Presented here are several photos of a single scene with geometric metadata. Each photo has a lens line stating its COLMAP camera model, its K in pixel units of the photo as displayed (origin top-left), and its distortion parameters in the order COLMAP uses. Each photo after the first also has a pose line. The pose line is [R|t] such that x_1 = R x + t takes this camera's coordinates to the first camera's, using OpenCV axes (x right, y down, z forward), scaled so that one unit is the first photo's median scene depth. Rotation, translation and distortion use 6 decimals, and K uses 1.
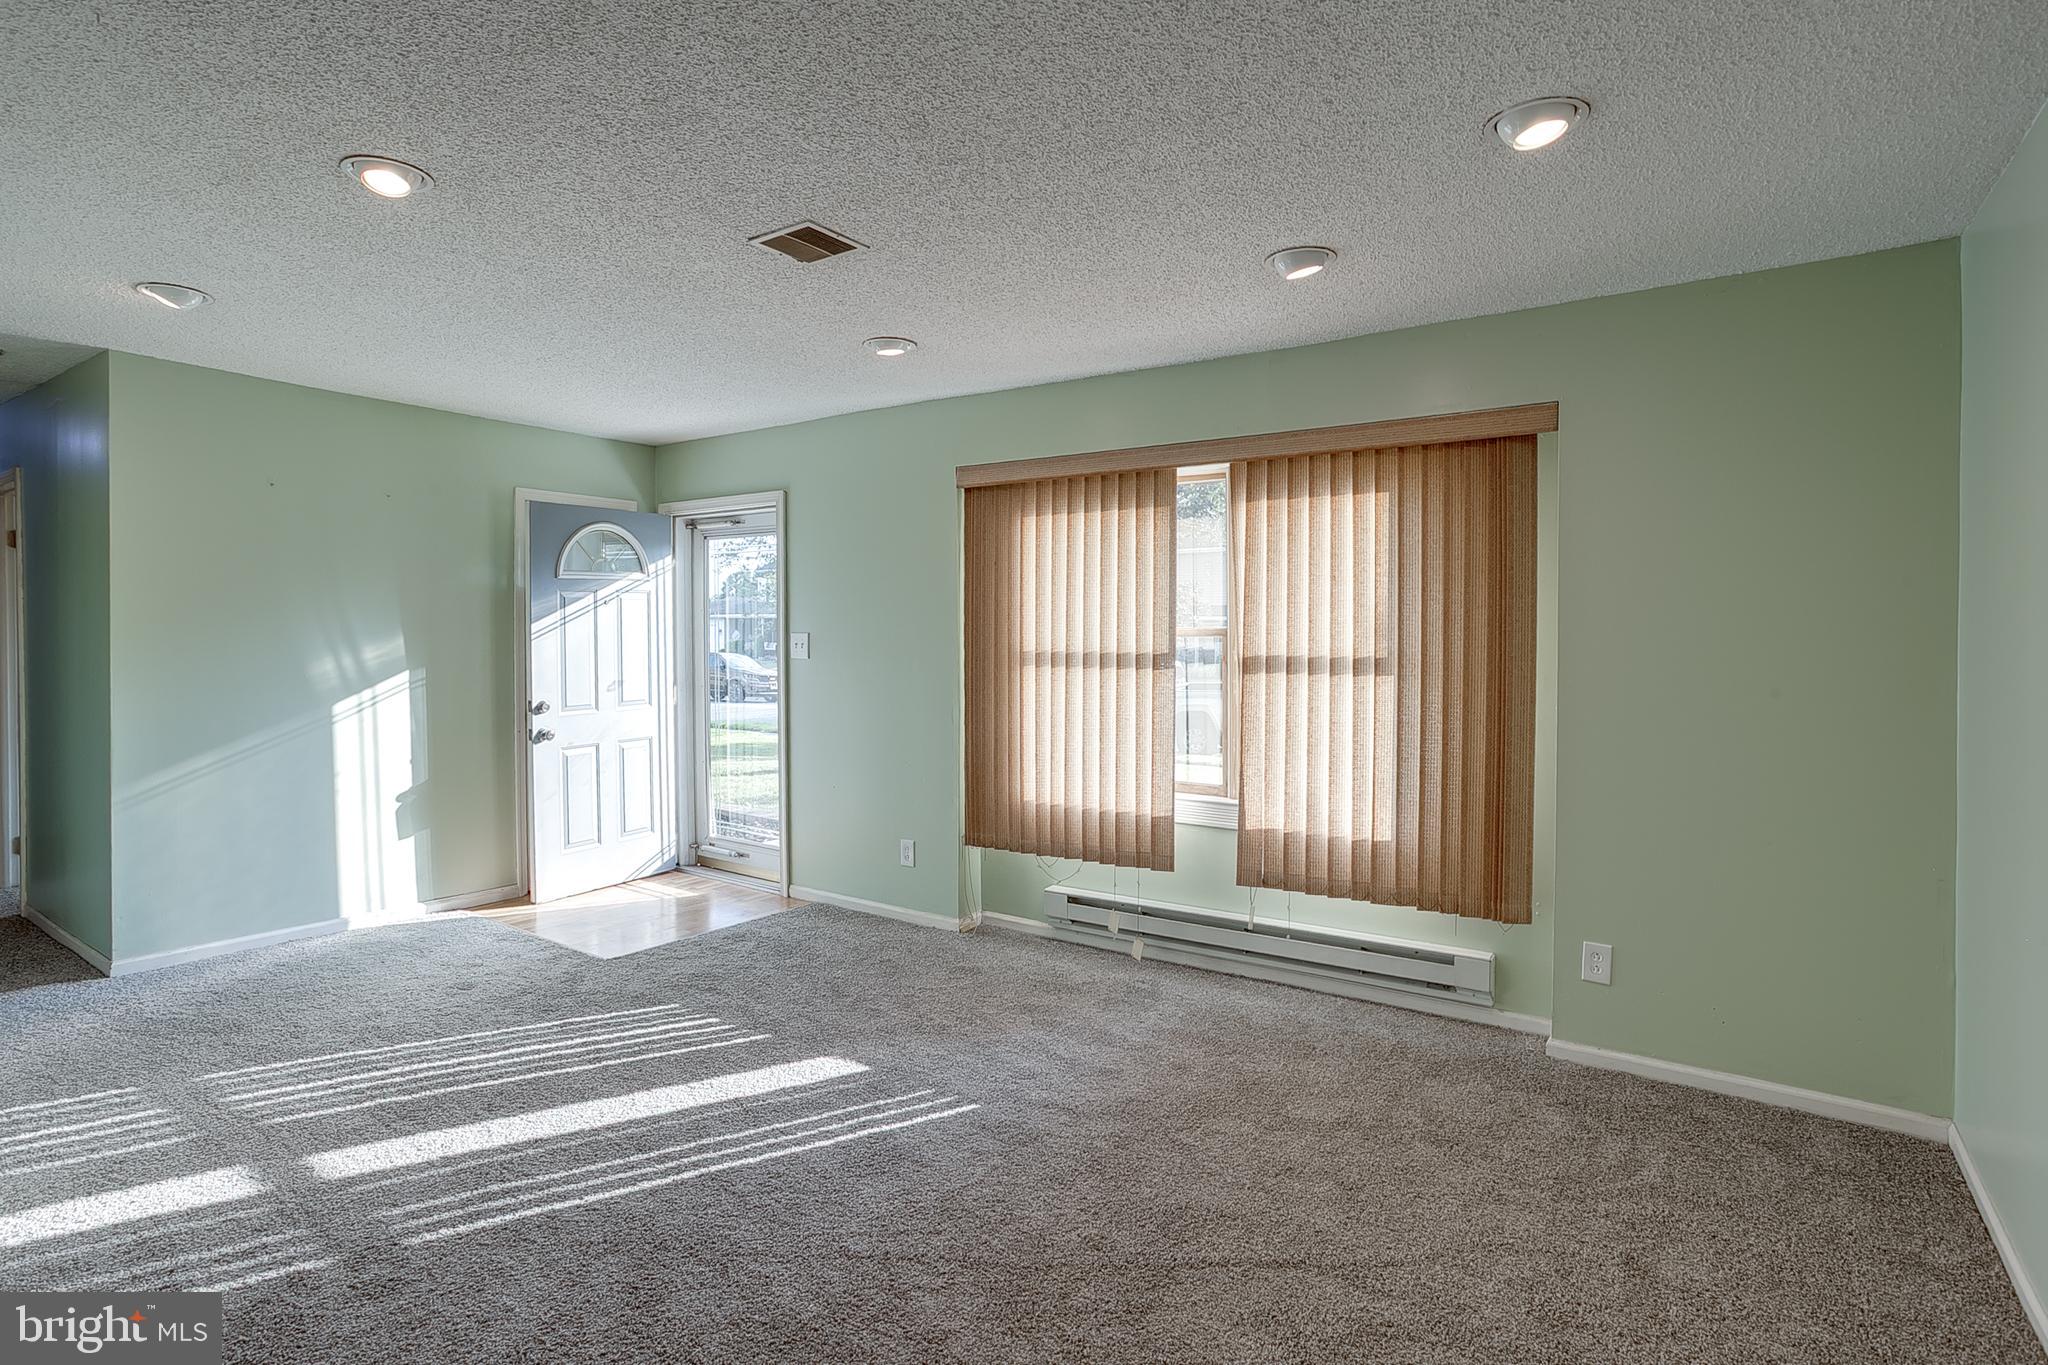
lens RADIAL K [[990.6, 0, 1000.6], [0, 990.6, 671.9], [0, 0, 1]] dist [-0.059845, 0.029794]
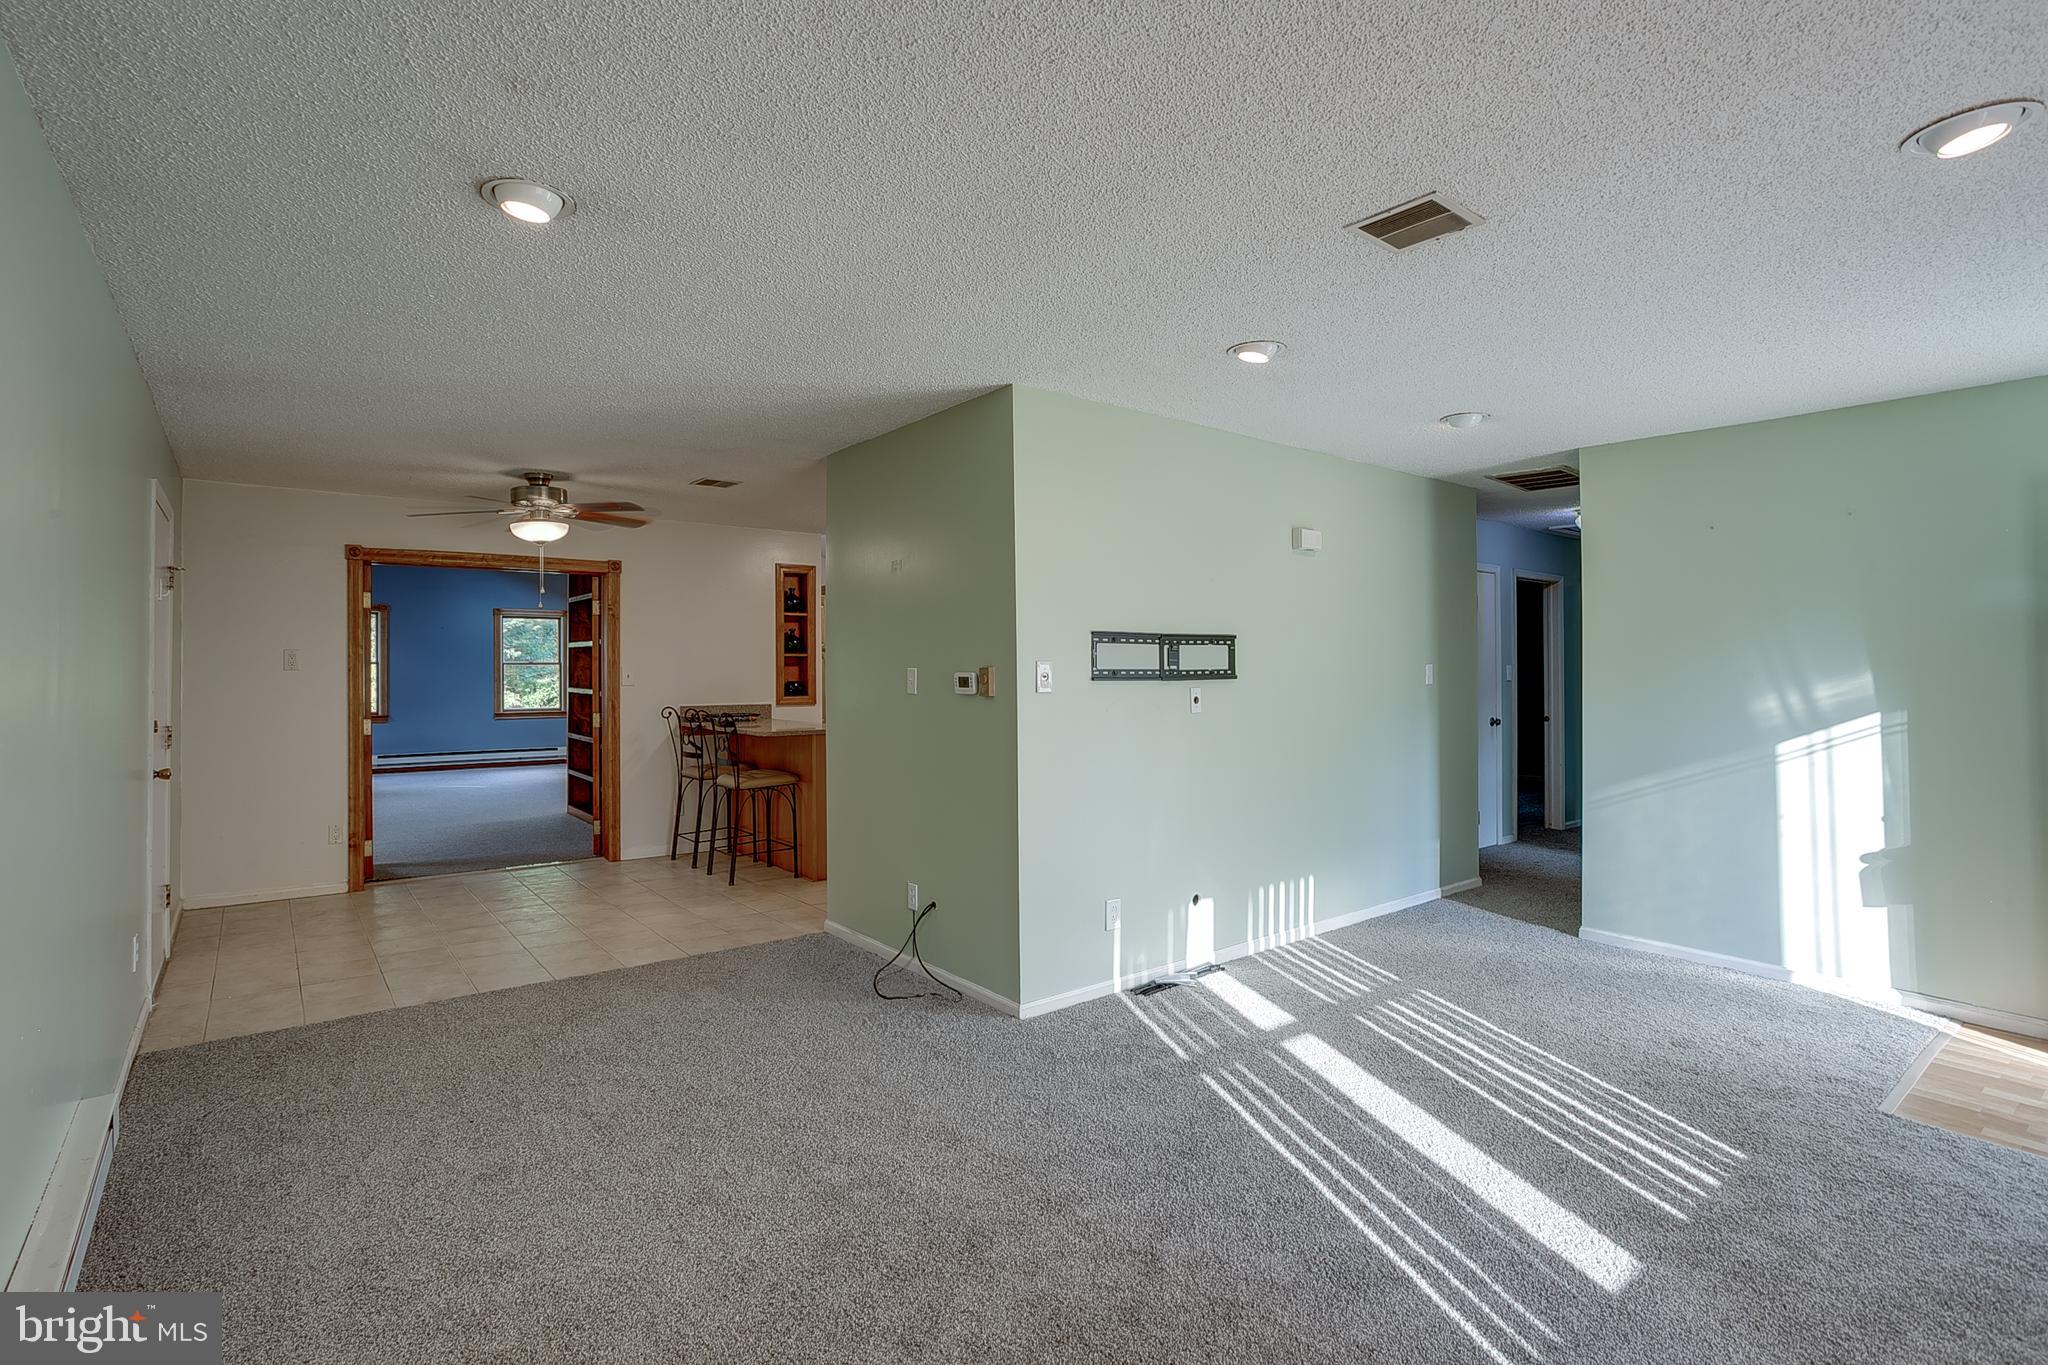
lens RADIAL K [[937.4, 0, 1024.0], [0, 937.4, 682.5], [0, 0, 1]] dist [0.009123, 0.000443]
pose [[-0.230561, 0.009192, -0.973015, 0.546554], [-0.034824, 0.999237, 0.017691, -0.024202], [0.972435, 0.037963, -0.230065, 0.647696]]
